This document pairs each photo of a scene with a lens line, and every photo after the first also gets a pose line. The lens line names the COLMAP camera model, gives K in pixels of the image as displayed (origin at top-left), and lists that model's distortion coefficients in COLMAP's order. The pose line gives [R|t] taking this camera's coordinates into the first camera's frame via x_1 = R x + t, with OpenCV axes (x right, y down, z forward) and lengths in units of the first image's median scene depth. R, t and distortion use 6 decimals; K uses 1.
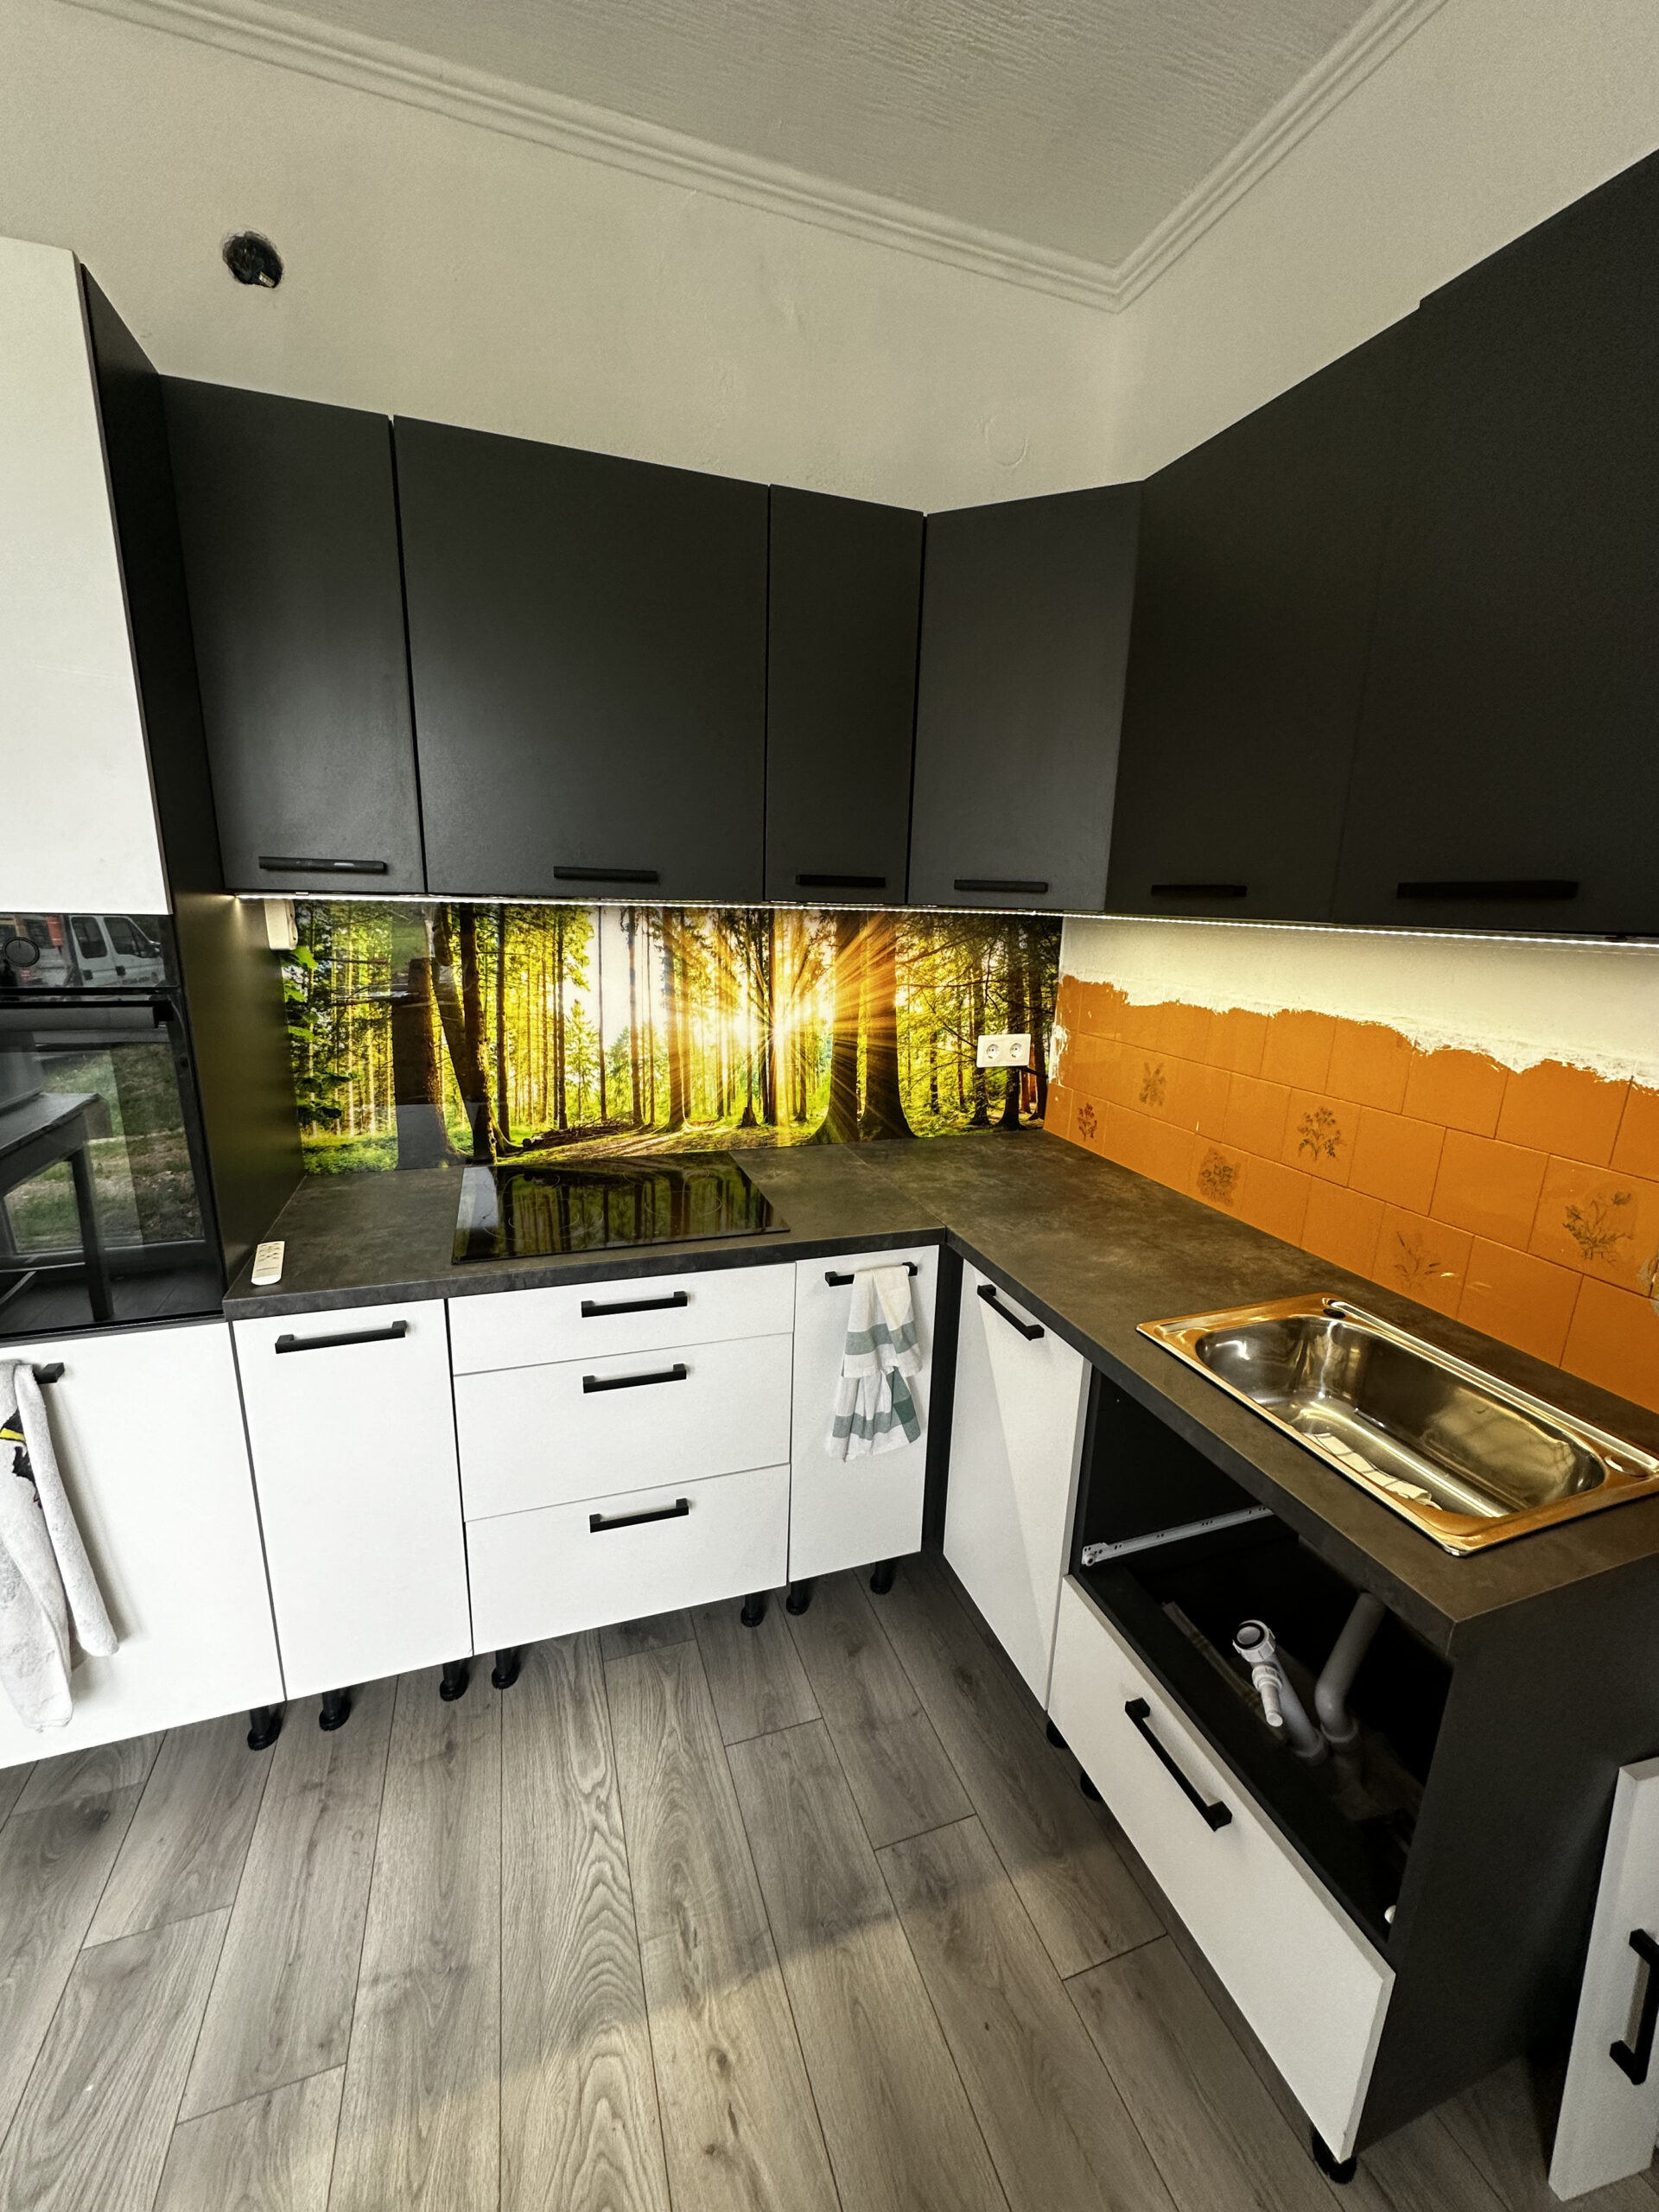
lens RADIAL K [[885.9, 0, 829.0], [0, 885.9, 1109.1], [0, 0, 1]] dist [0.000511, 0.000647]
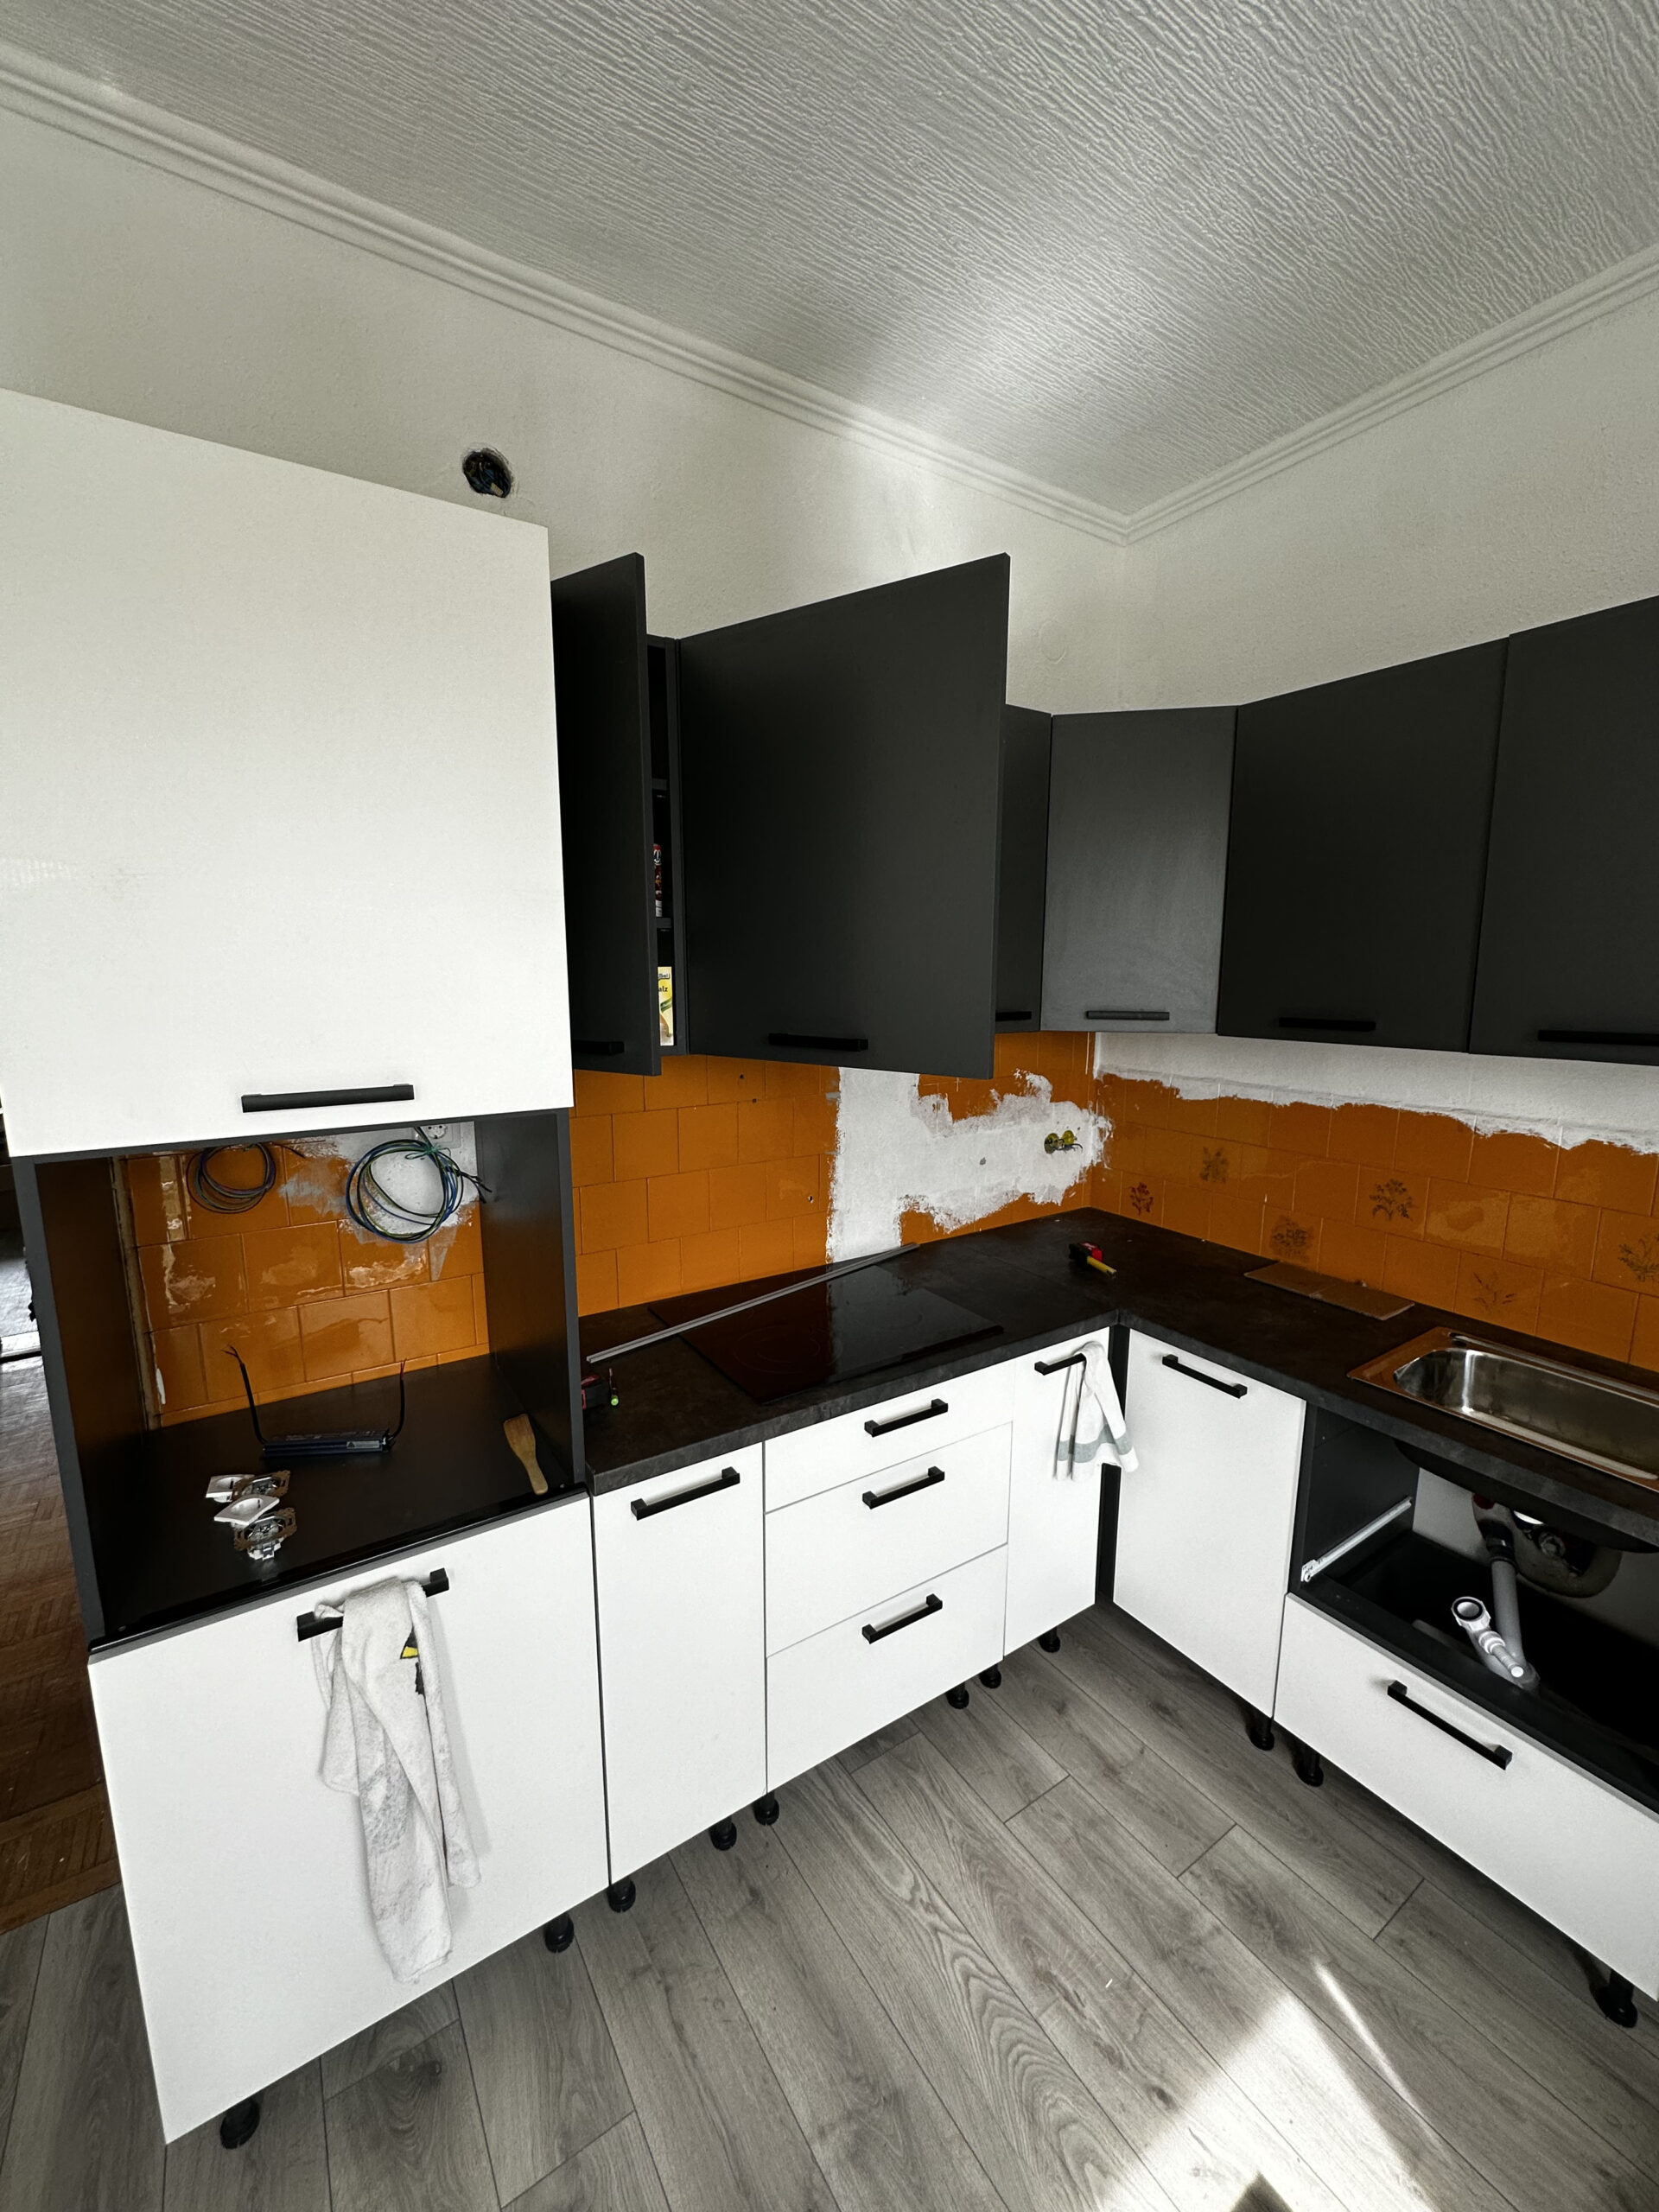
lens RADIAL K [[885.9, 0, 827.7], [0, 885.9, 1111.3], [0, 0, 1]] dist [0.000511, 0.000647]
pose [[0.969664, -0.070587, 0.234029, -0.567892], [0.086169, 0.994647, -0.057028, -0.105041], [-0.228751, 0.075464, 0.970556, -0.064529]]
